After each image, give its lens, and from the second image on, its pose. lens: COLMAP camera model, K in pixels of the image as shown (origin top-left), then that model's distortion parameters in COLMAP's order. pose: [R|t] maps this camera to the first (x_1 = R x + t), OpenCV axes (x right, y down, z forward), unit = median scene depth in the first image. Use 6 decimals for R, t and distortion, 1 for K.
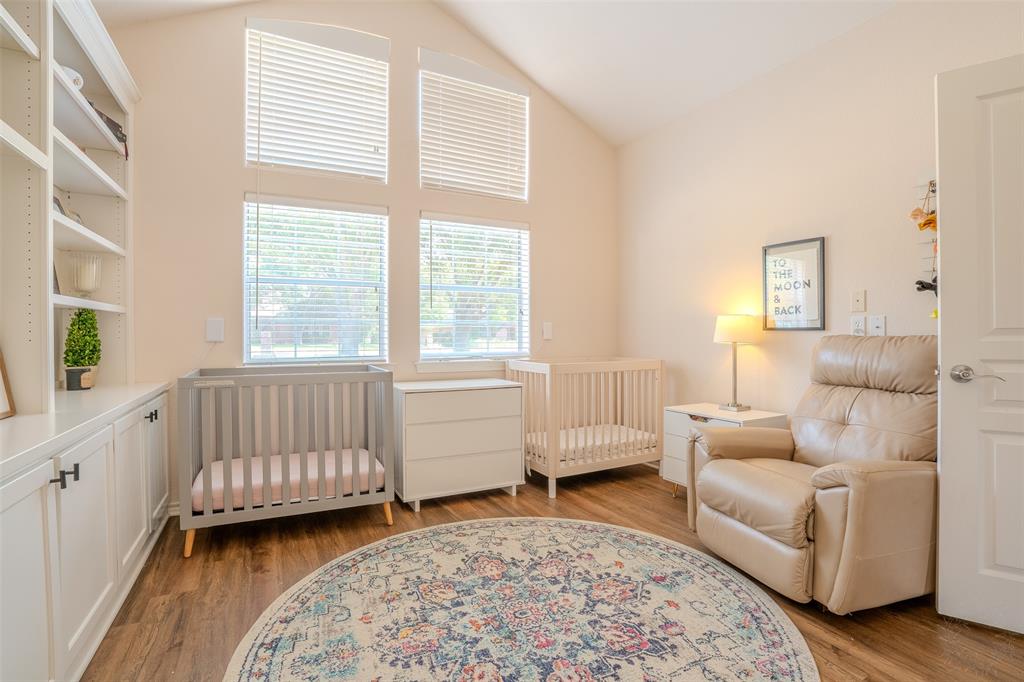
lens RADIAL K [[477.7, 0, 509.3], [0, 477.7, 339.8], [0, 0, 1]] dist [-0.067478, 0.022342]
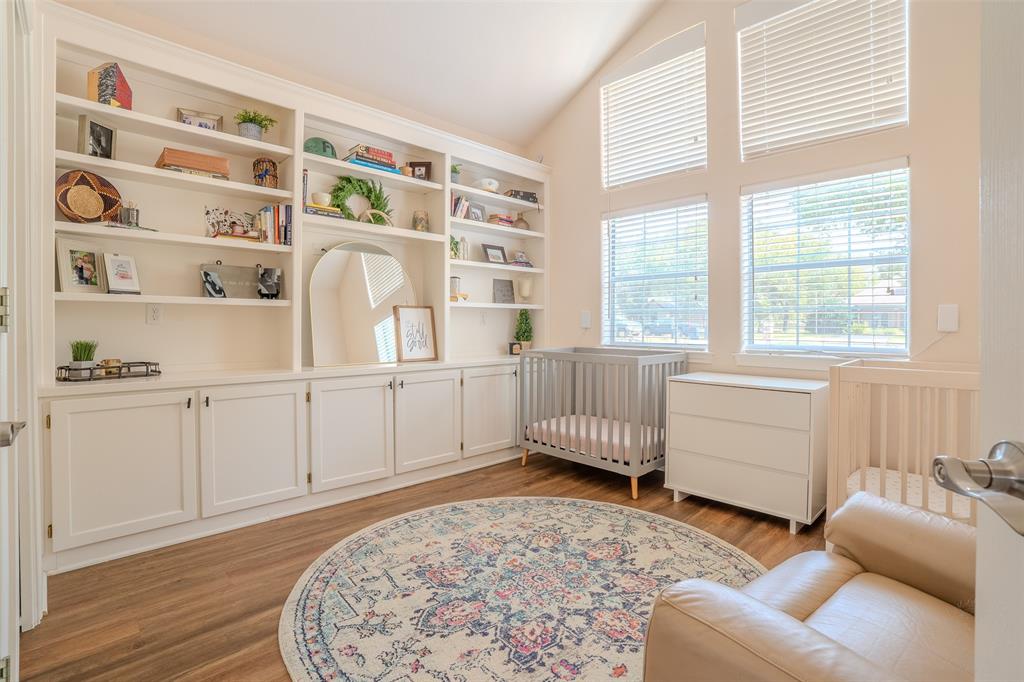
lens RADIAL K [[477.7, 0, 507.2], [0, 477.7, 329.9], [0, 0, 1]] dist [-0.067478, 0.022342]
pose [[0.291025, 0.013548, -0.956620, 0.809952], [-0.010864, 0.999882, 0.010855, -0.005127], [0.956654, 0.007234, 0.291138, 0.467359]]
